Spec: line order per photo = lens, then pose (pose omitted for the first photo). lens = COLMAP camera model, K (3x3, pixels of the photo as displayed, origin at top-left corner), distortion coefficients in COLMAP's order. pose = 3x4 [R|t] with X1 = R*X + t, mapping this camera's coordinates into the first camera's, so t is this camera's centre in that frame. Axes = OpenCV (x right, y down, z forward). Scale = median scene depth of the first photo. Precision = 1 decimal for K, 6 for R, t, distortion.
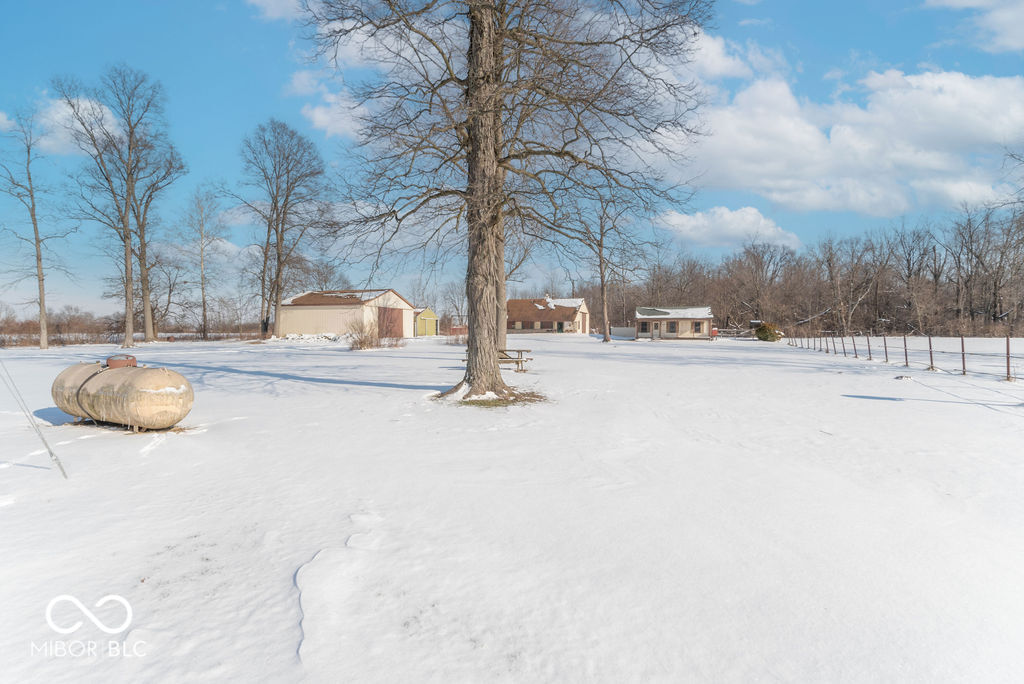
lens RADIAL K [[511.7, 0, 515.4], [0, 511.7, 340.7], [0, 0, 1]] dist [-0.000577, 0.001120]
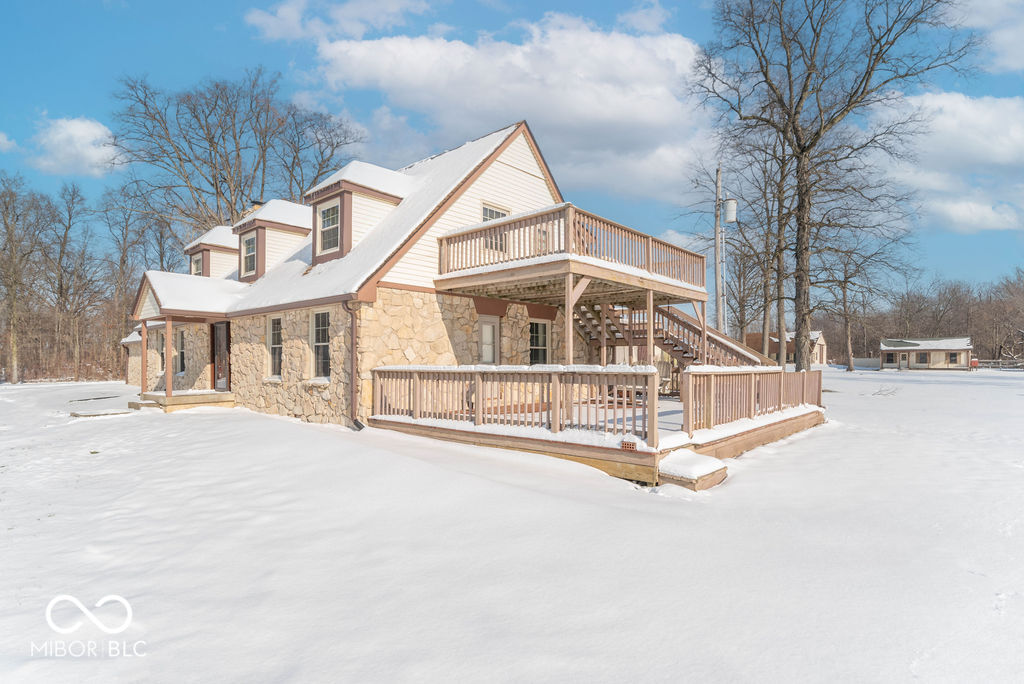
lens RADIAL K [[511.7, 0, 509.9], [0, 511.7, 369.0], [0, 0, 1]] dist [-0.000577, 0.001120]
pose [[0.923515, 0.006482, -0.383507, -0.068906], [-0.008597, 0.999956, -0.003802, 0.007001], [0.383465, 0.006809, 0.923530, -0.280715]]
